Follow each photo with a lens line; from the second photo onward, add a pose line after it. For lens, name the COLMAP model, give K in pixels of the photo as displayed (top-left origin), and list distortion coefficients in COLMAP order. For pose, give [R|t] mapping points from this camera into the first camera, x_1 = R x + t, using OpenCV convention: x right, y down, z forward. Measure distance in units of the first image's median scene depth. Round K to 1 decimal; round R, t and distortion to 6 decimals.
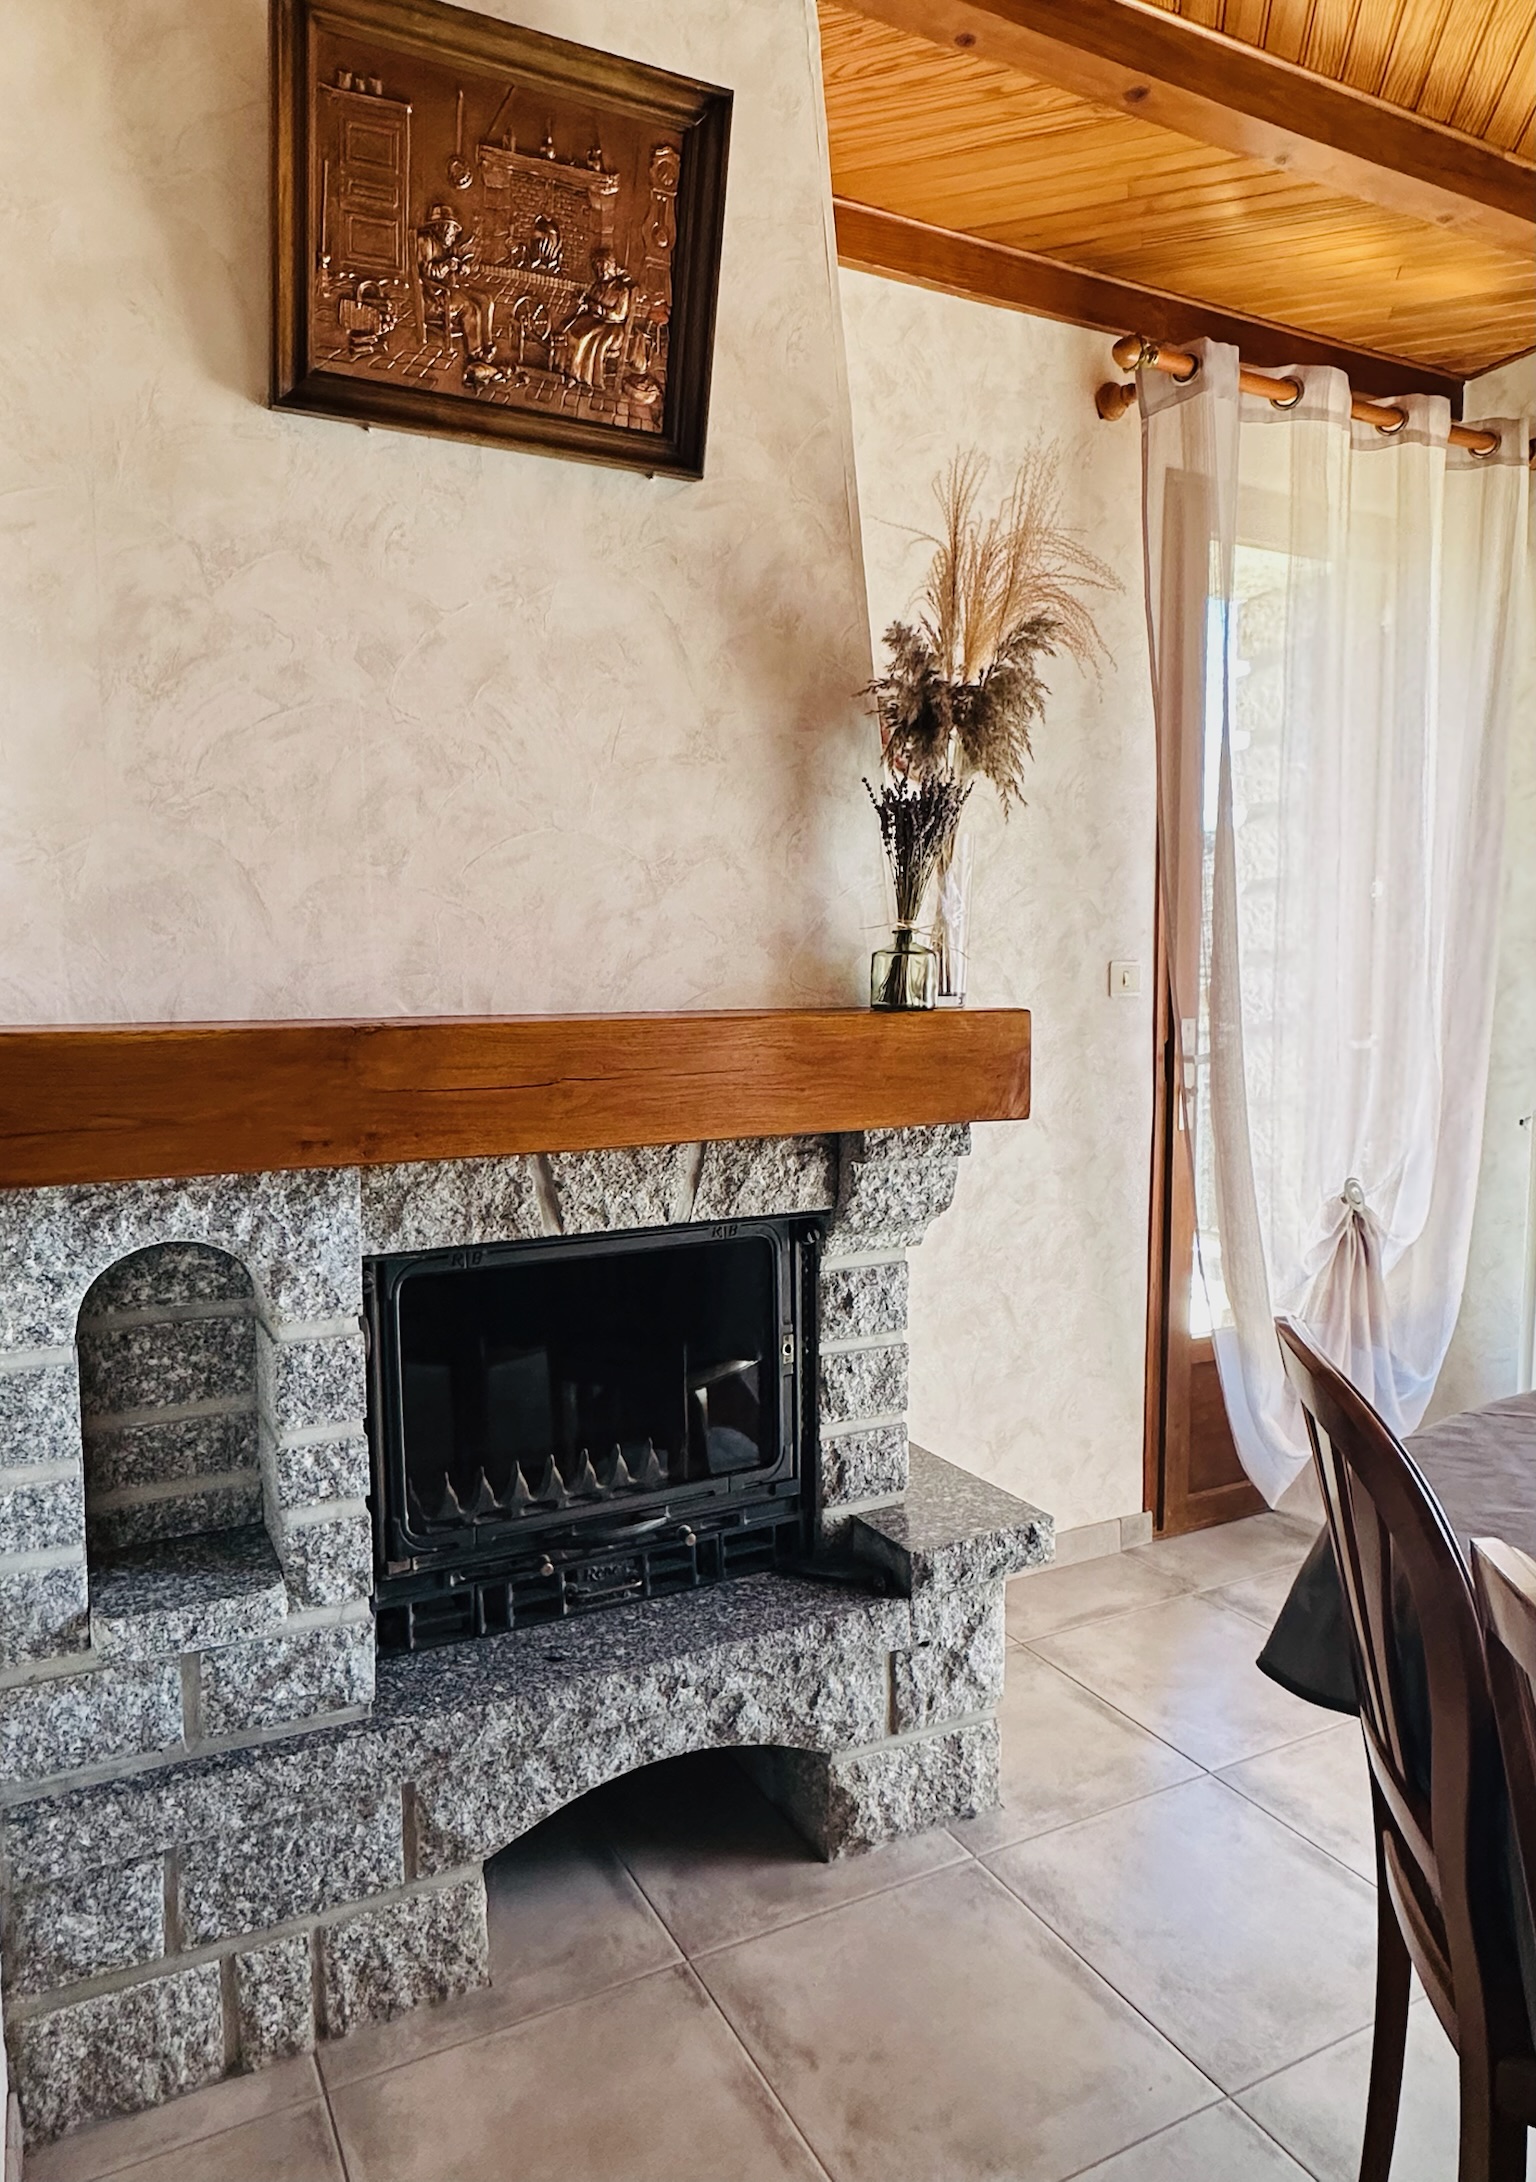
lens RADIAL K [[1377.8, 0, 762.1], [0, 1377.8, 1091.0], [0, 0, 1]] dist [-0.006533, 0.001555]
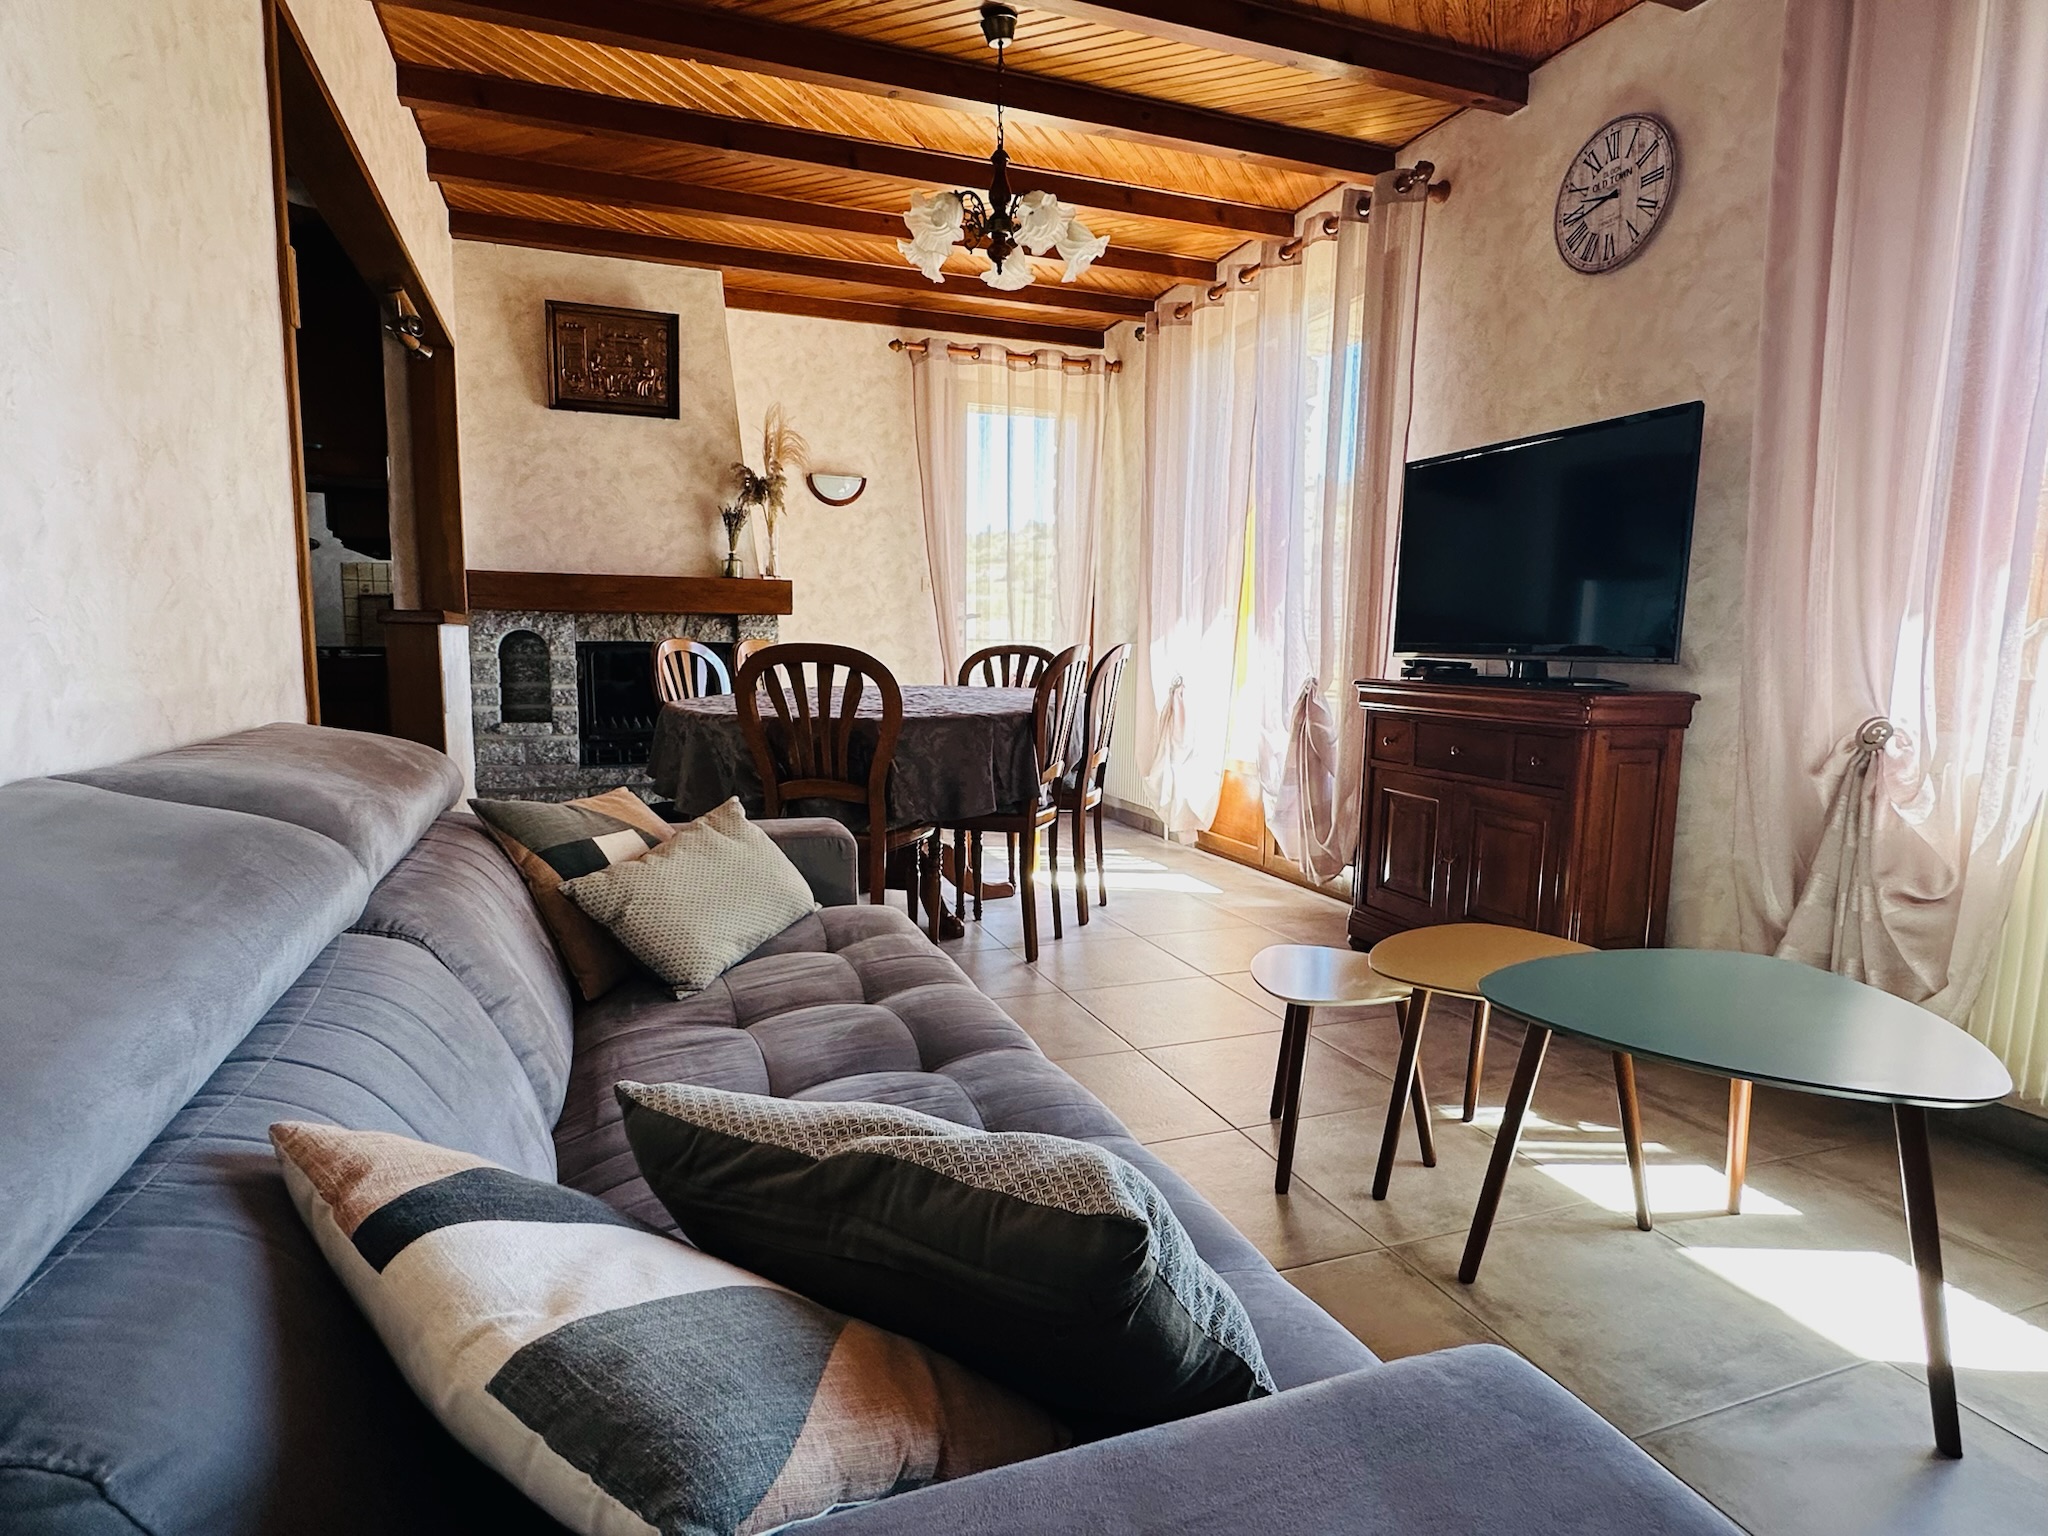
lens RADIAL K [[1077.4, 0, 1028.0], [0, 1077.4, 766.2], [0, 0, 1]] dist [-0.003714, -0.000325]
pose [[0.995223, 0.030764, -0.092653, 1.160714], [-0.027591, 0.998995, 0.035336, 0.317489], [0.093647, -0.032611, 0.995071, -1.713353]]
